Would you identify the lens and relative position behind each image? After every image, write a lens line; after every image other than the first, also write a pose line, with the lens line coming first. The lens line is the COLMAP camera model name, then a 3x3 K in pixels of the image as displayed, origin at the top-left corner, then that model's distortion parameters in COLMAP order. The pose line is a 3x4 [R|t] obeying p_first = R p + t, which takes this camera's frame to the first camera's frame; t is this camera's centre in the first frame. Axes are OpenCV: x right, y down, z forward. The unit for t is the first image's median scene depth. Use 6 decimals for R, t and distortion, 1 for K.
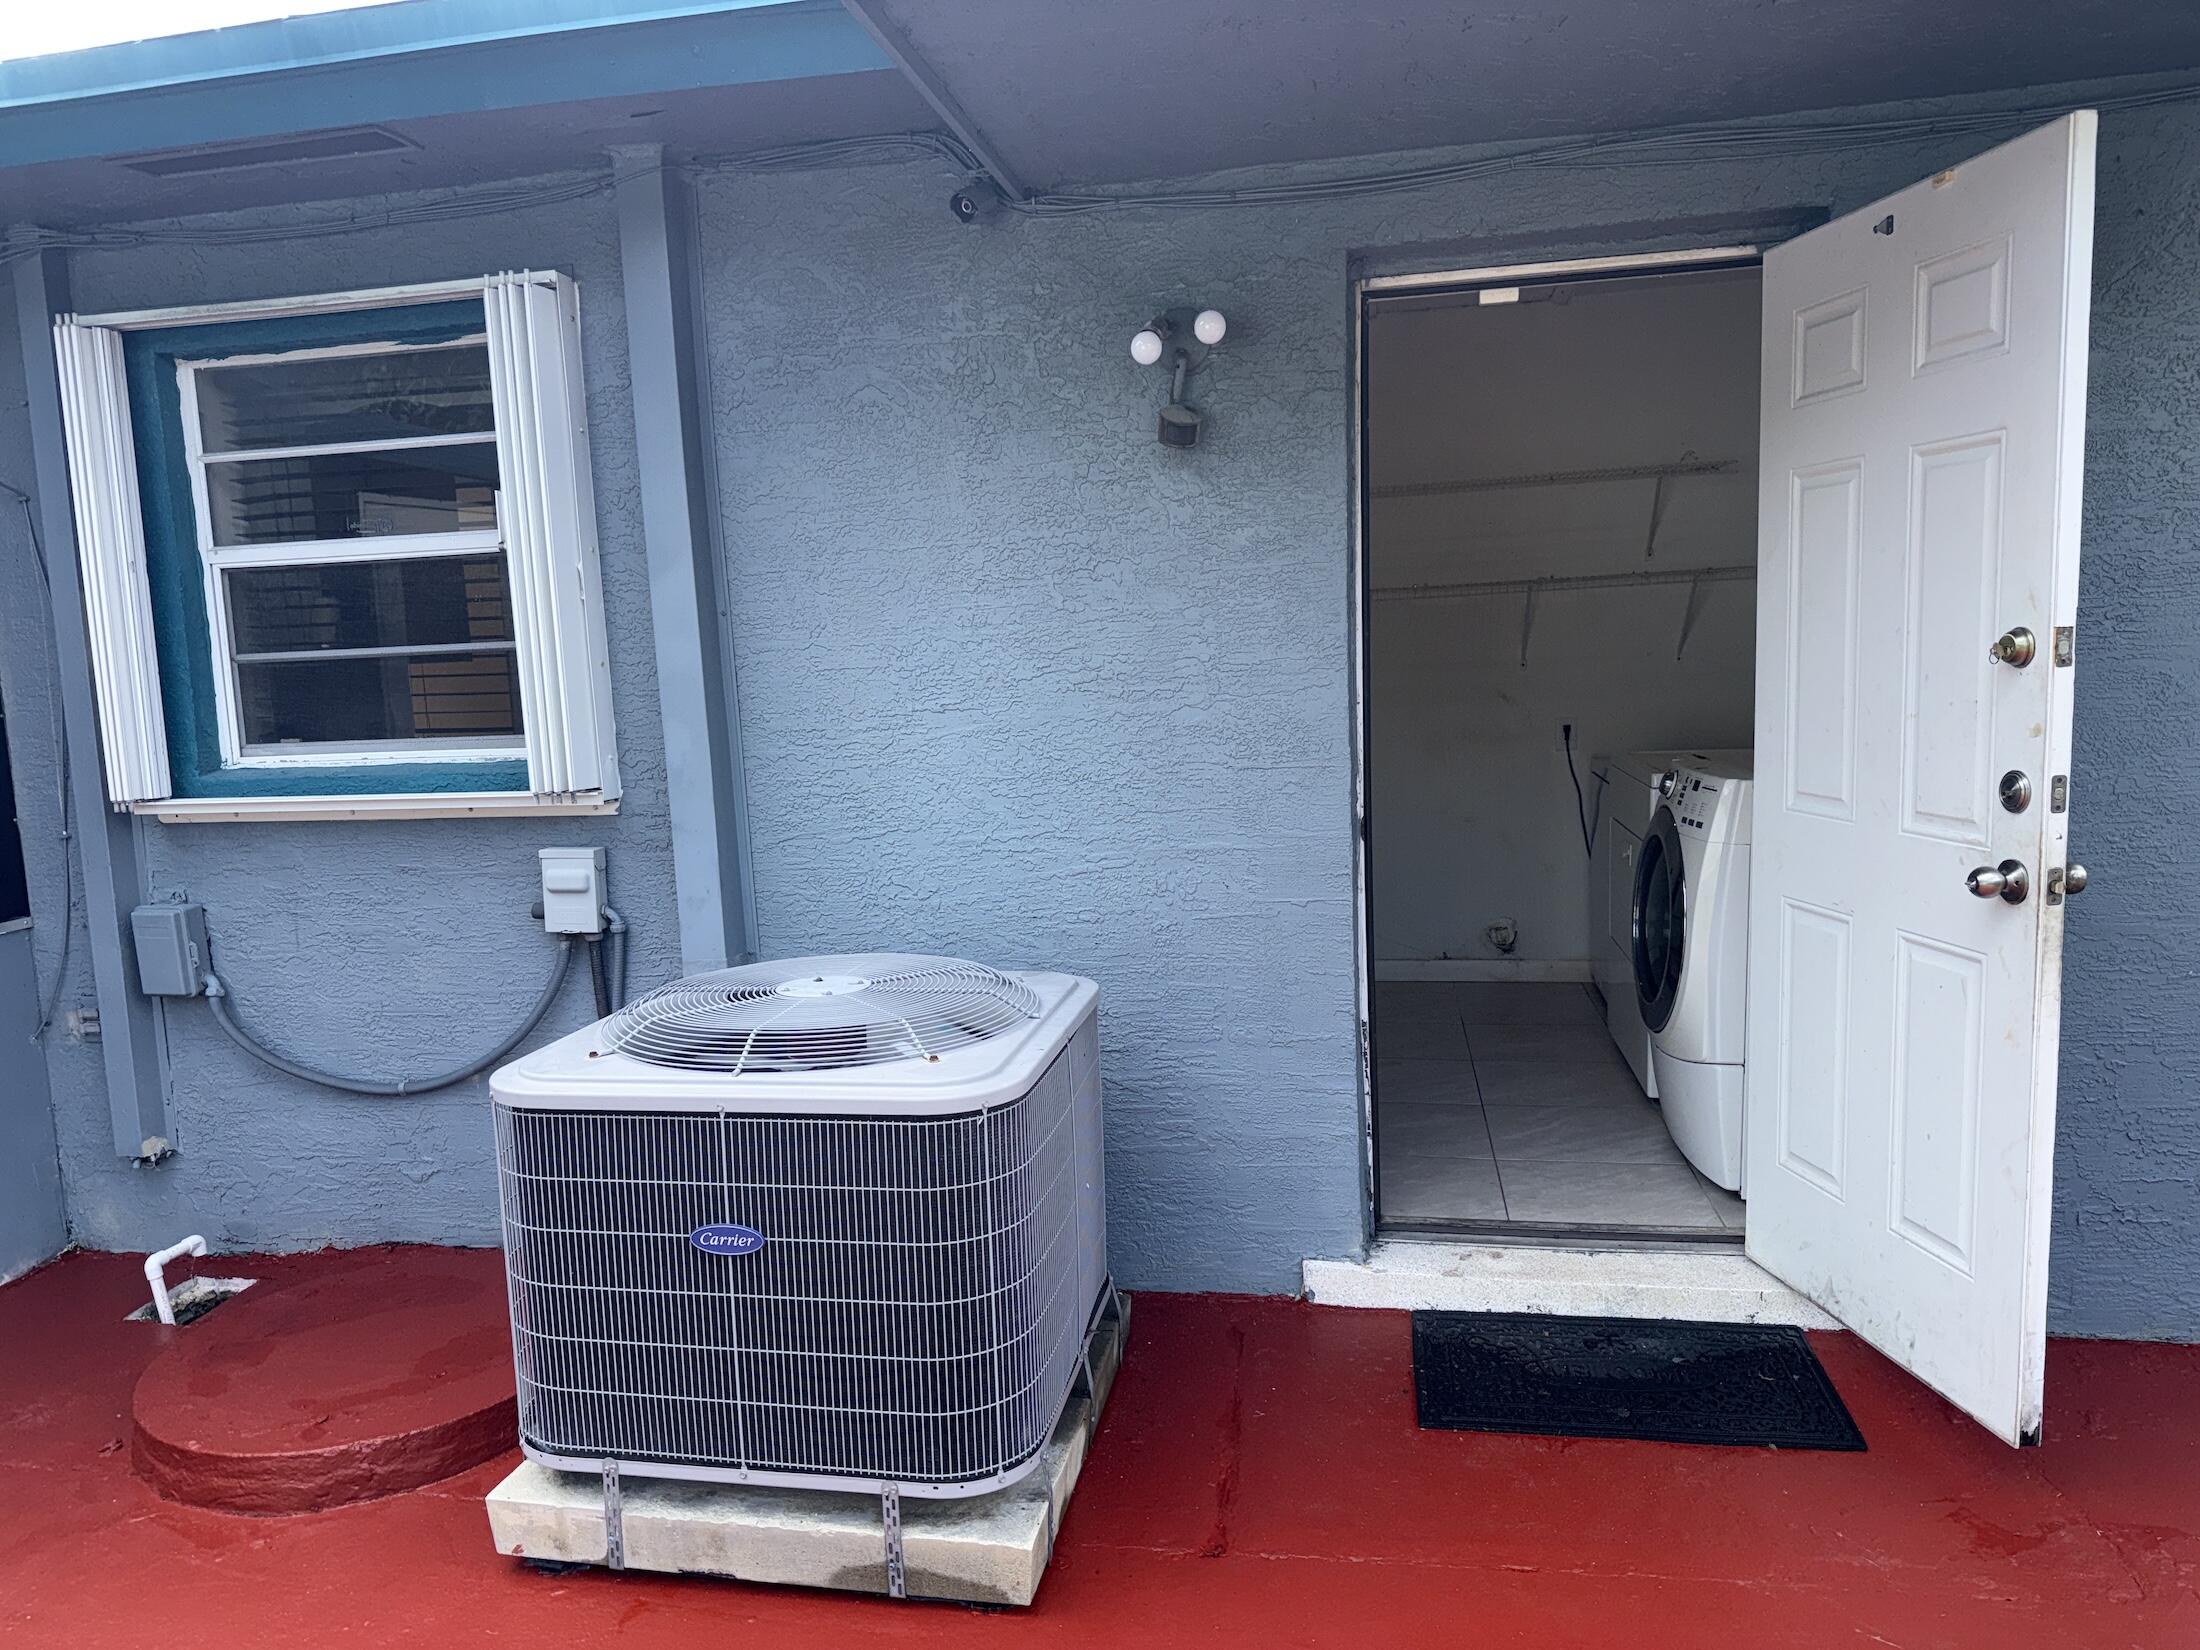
lens RADIAL K [[1569.0, 0, 1098.6], [0, 1569.0, 865.9], [0, 0, 1]] dist [0.061136, -0.070626]
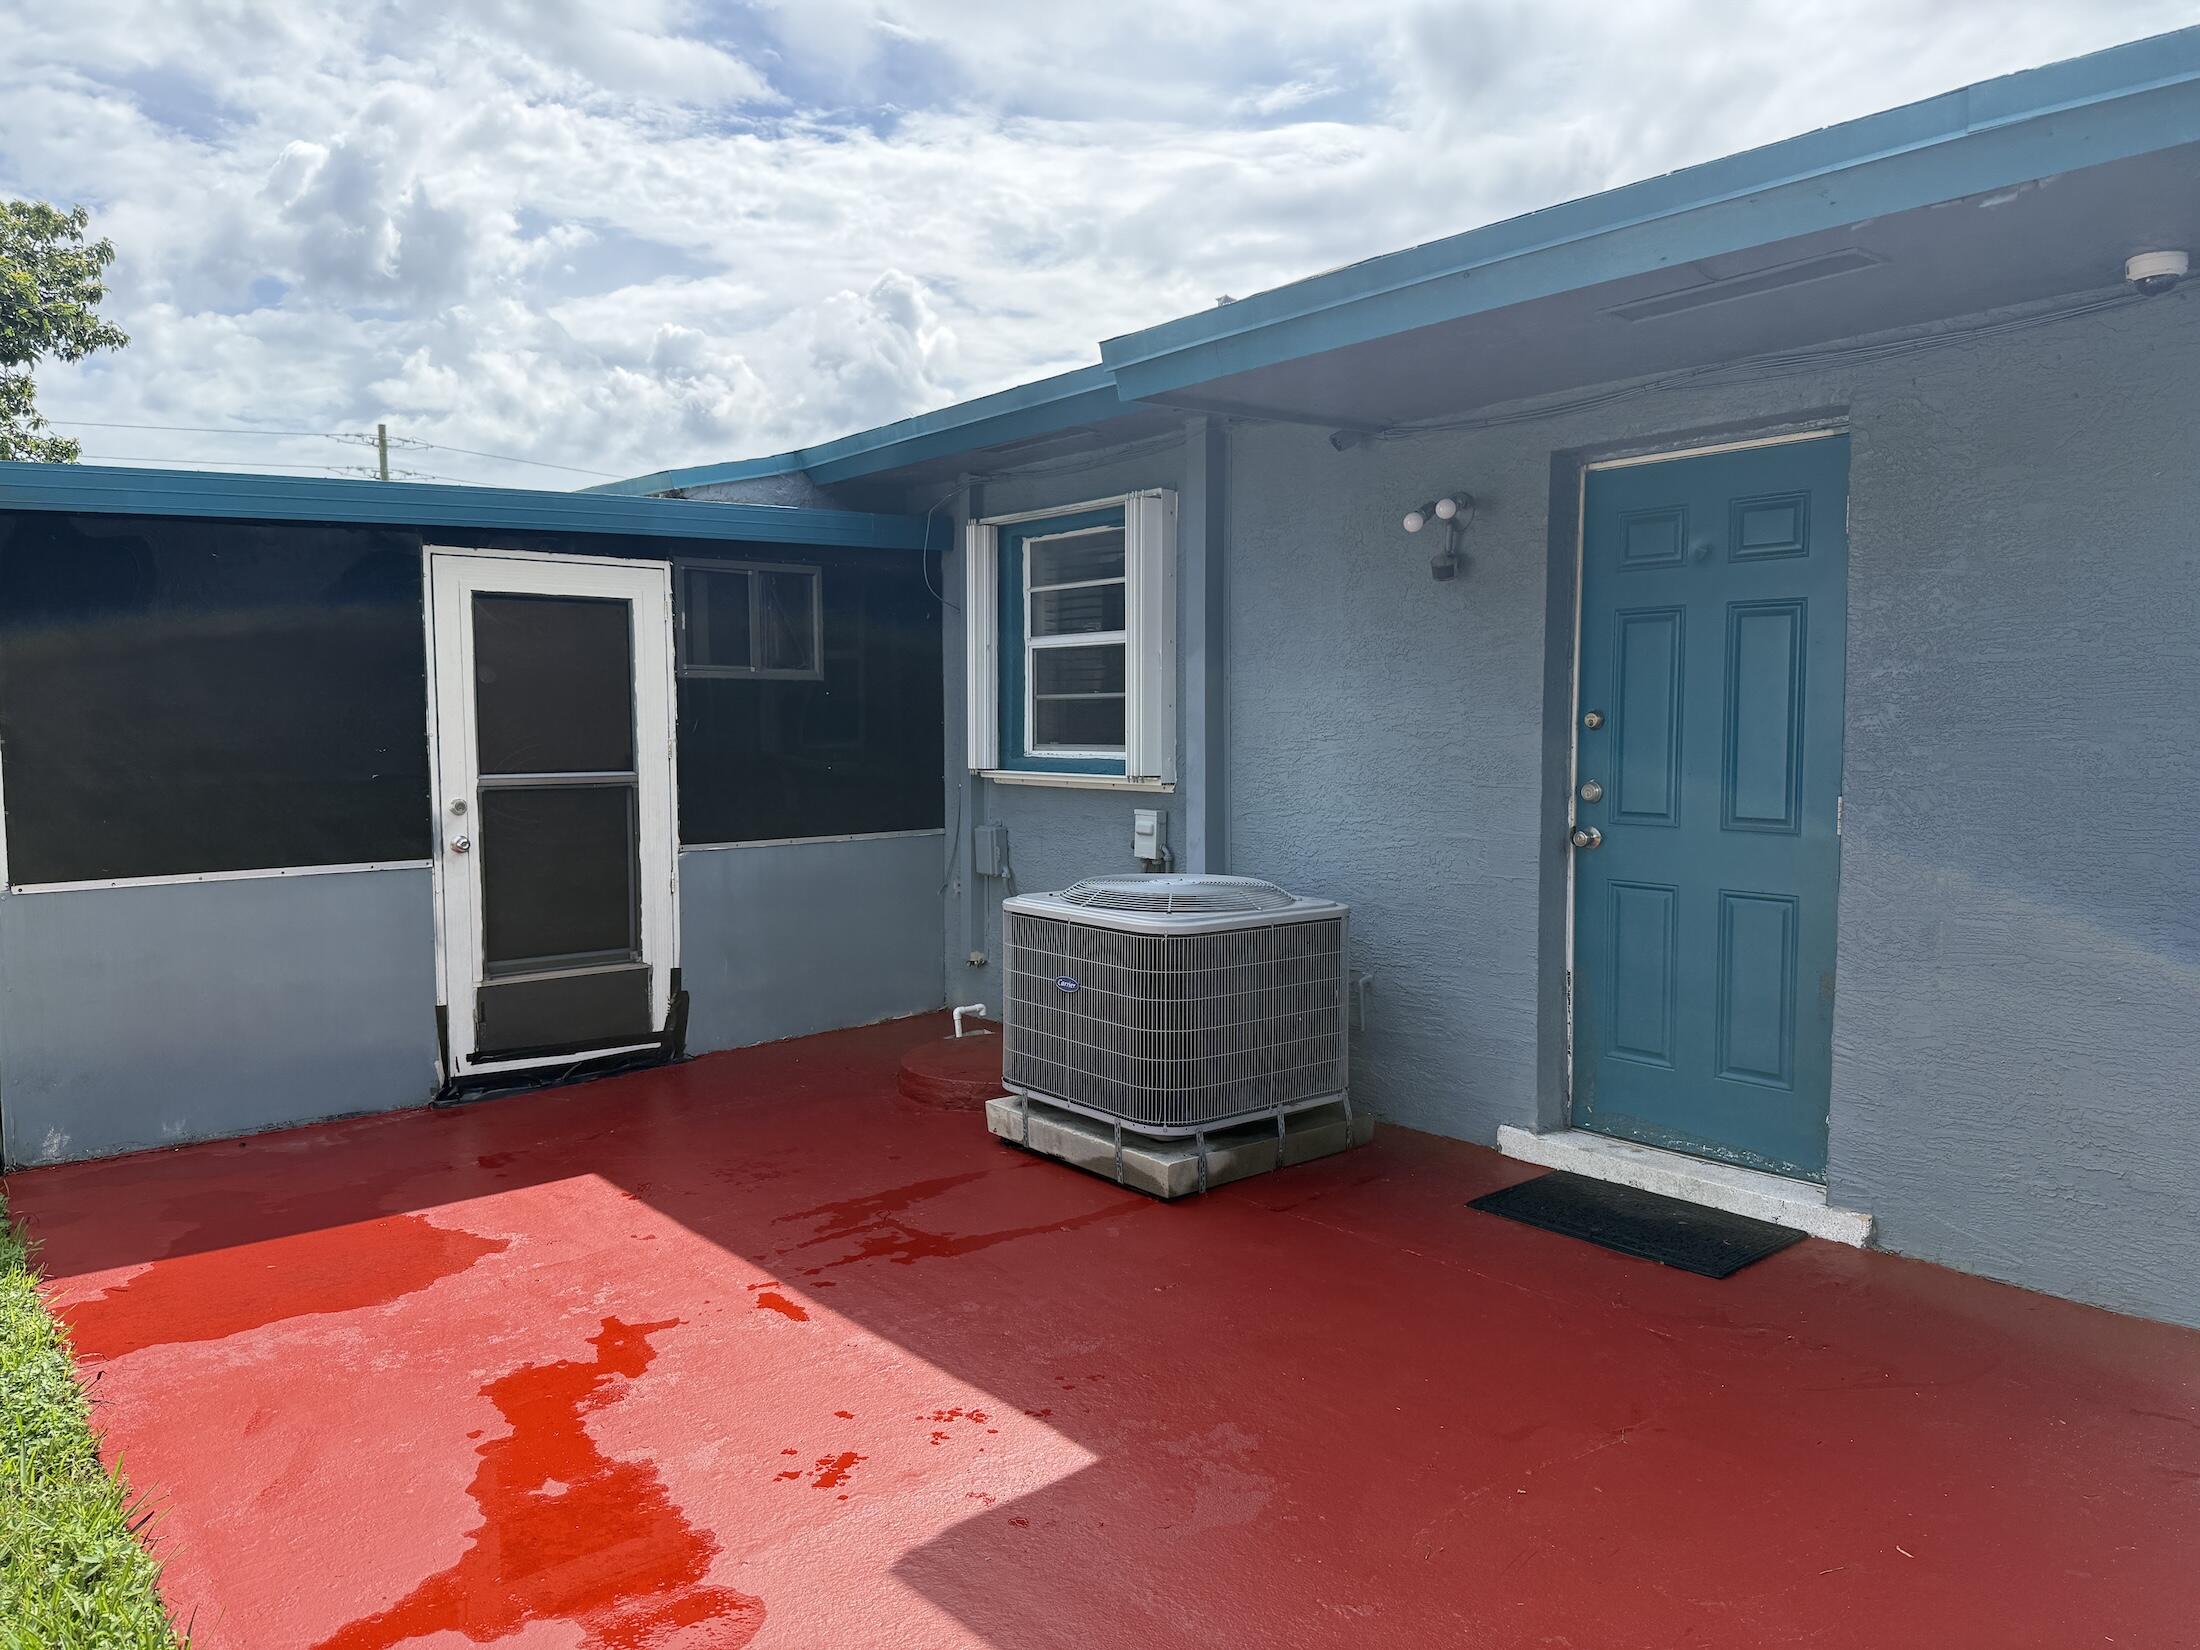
lens RADIAL K [[1569.0, 0, 1098.6], [0, 1569.0, 865.9], [0, 0, 1]] dist [0.061136, -0.070626]
pose [[0.773987, 0.098639, -0.625471, 0.746199], [-0.121118, 0.992616, 0.006663, 0.047541], [0.621509, 0.070599, 0.780219, -0.401319]]
